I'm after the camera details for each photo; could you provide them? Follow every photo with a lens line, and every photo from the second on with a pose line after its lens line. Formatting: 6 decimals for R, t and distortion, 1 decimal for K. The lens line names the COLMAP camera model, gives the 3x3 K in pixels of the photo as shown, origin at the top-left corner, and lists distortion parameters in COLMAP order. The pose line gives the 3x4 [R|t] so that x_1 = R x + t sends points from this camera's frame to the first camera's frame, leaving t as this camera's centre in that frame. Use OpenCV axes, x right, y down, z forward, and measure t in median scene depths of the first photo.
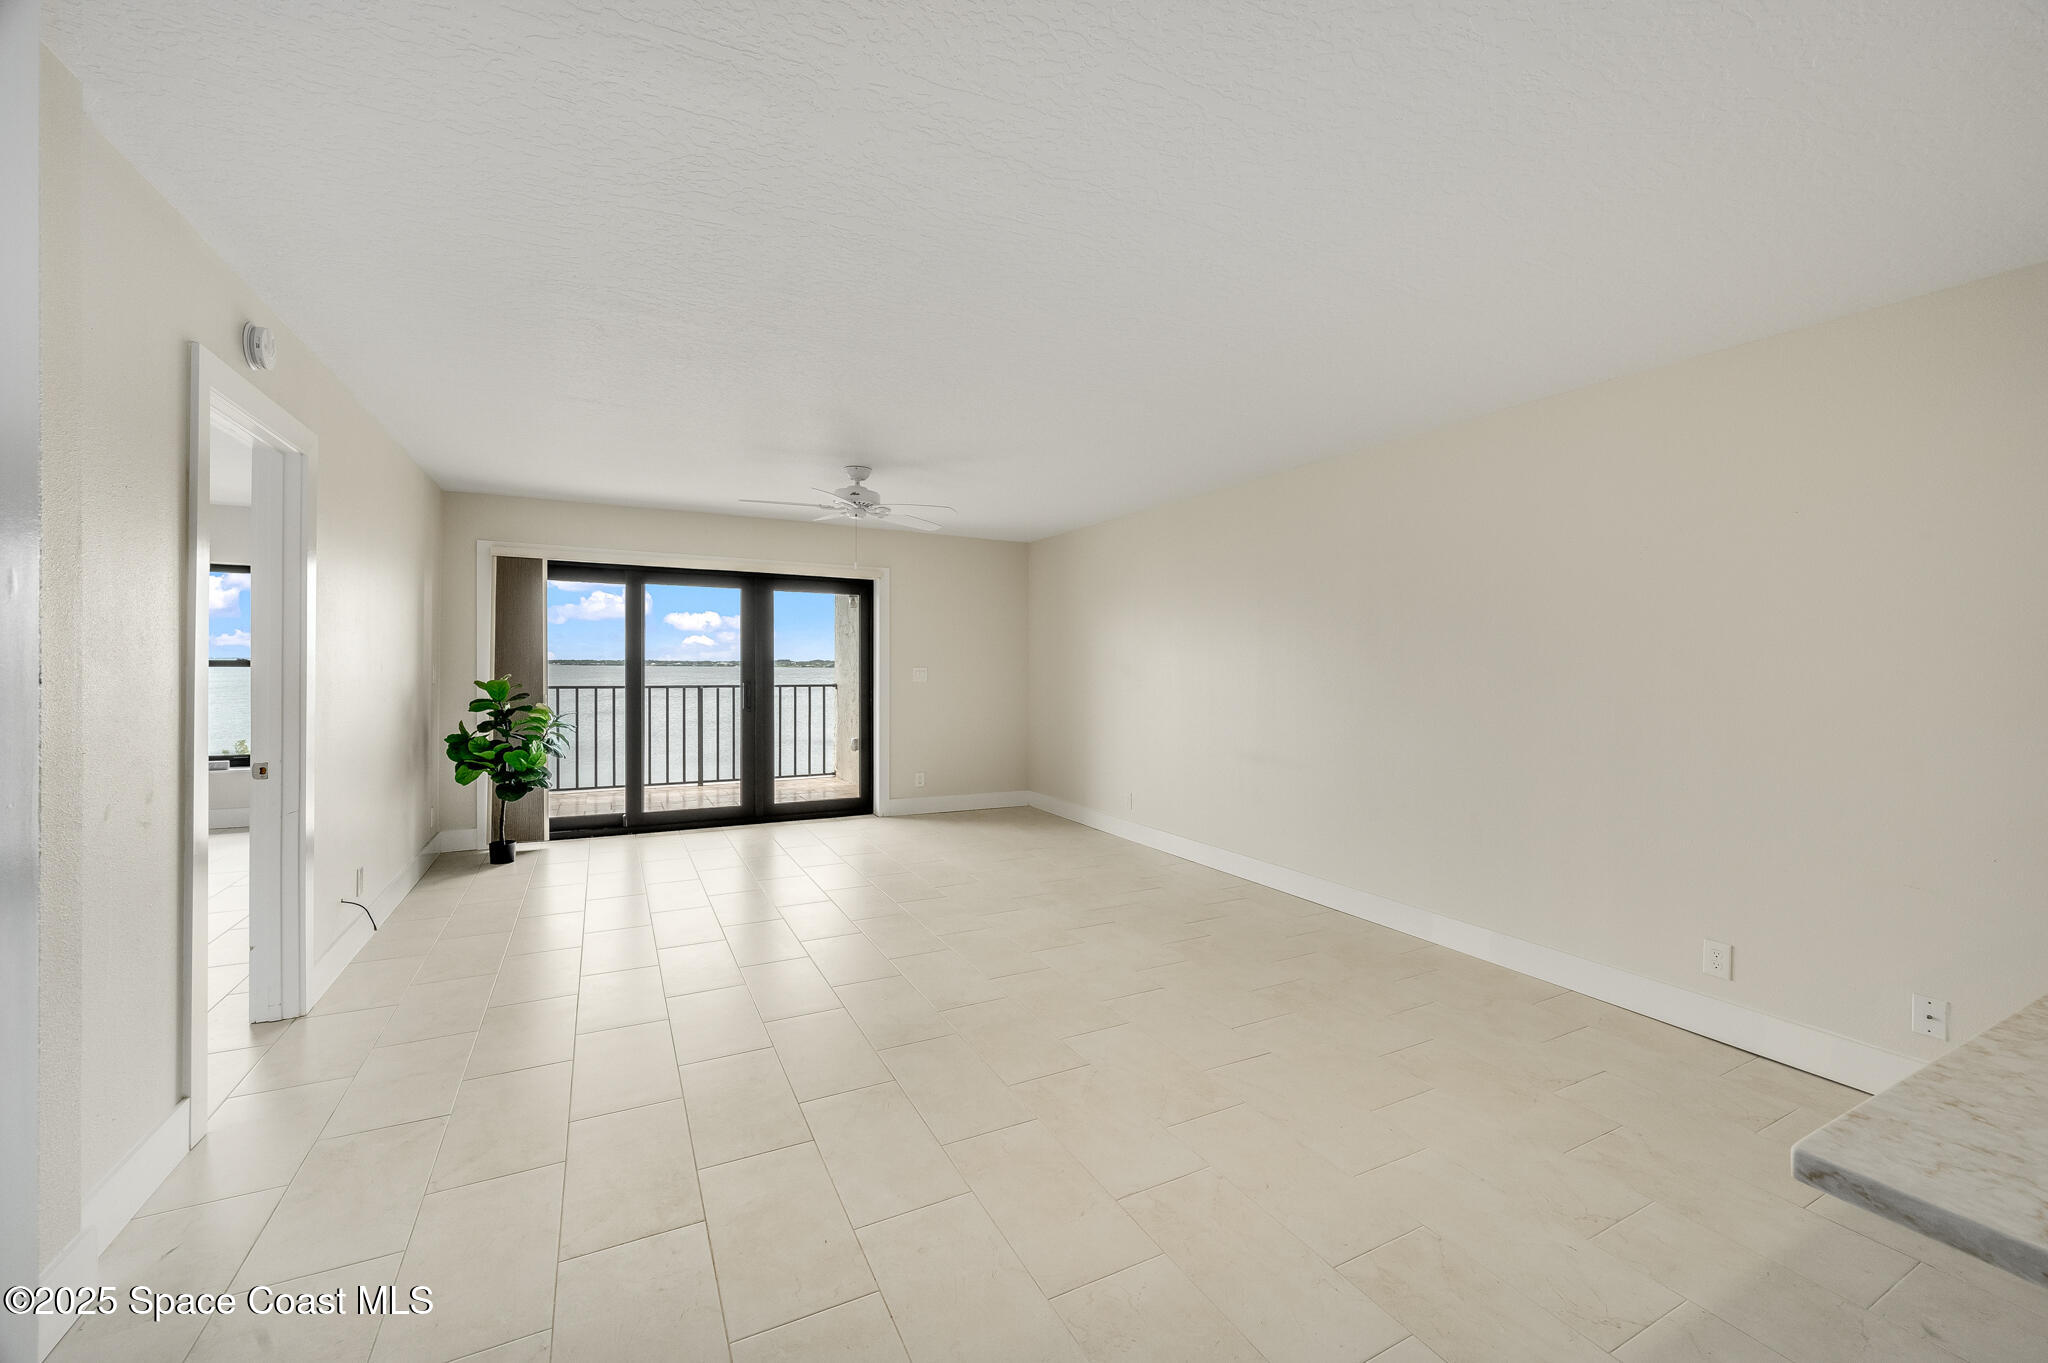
lens RADIAL K [[808.7, 0, 1035.4], [0, 808.7, 668.4], [0, 0, 1]] dist [0.000833, -0.000123]
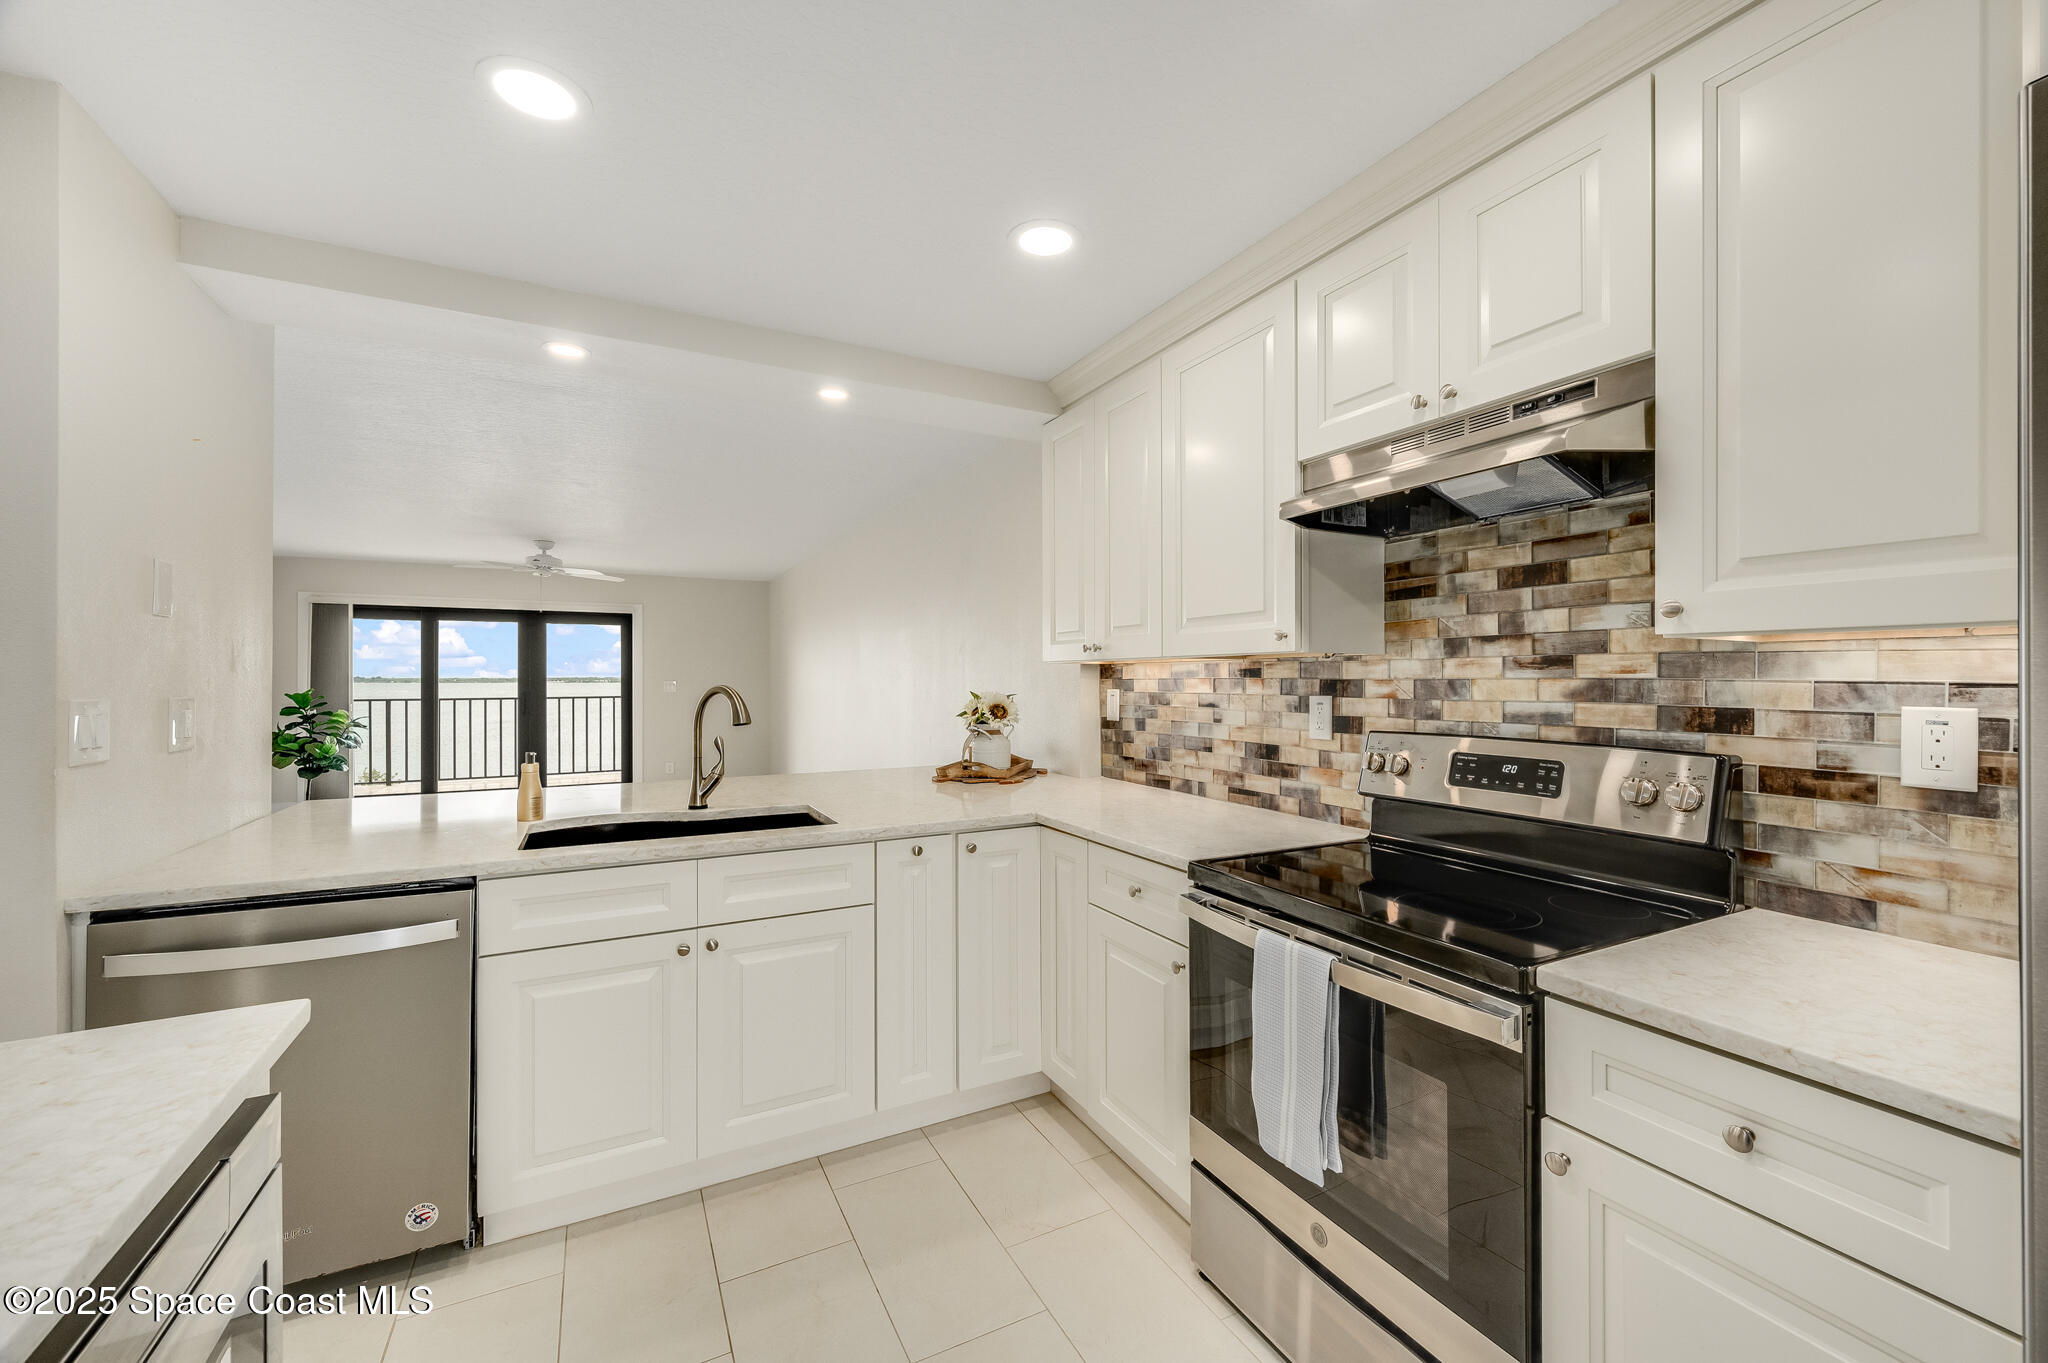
lens RADIAL K [[808.4, 0, 1031.7], [0, 808.4, 677.2], [0, 0, 1]] dist [-0.001190, -0.000183]
pose [[0.999881, -0.005013, -0.014578, 0.538516], [0.004929, 0.999971, -0.005798, 0.001620], [0.014607, 0.005725, 0.999877, -0.326458]]
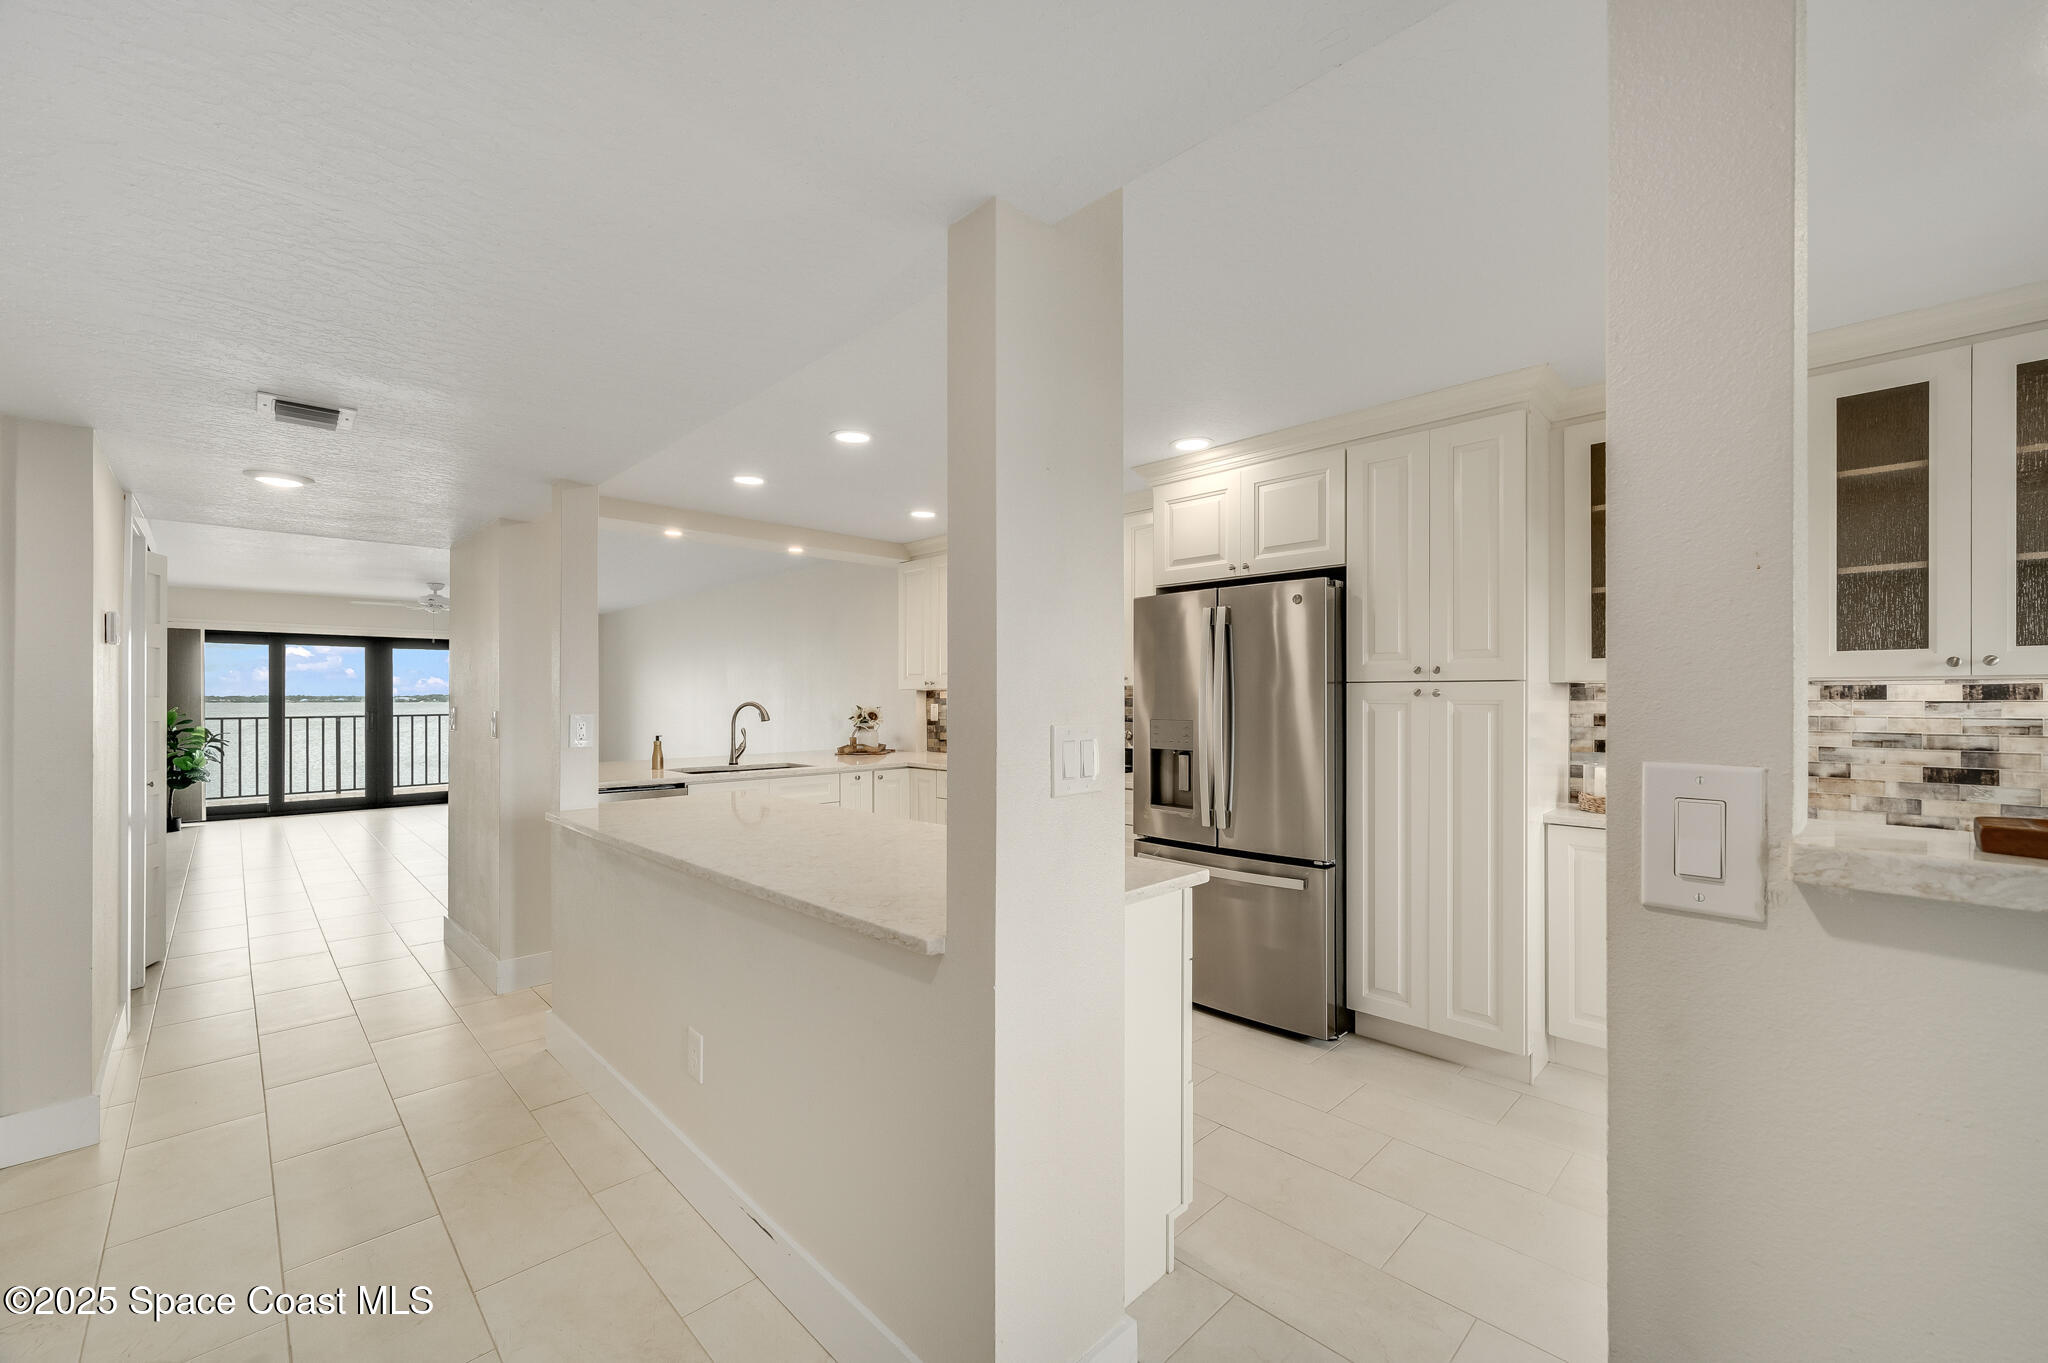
lens RADIAL K [[816.6, 0, 1018.5], [0, 816.6, 695.0], [0, 0, 1]] dist [-0.001632, -0.000215]
pose [[0.963597, -0.003846, 0.267332, 0.413340], [0.005797, 0.999962, -0.006509, 0.002831], [-0.267297, 0.007822, 0.963583, -0.798292]]
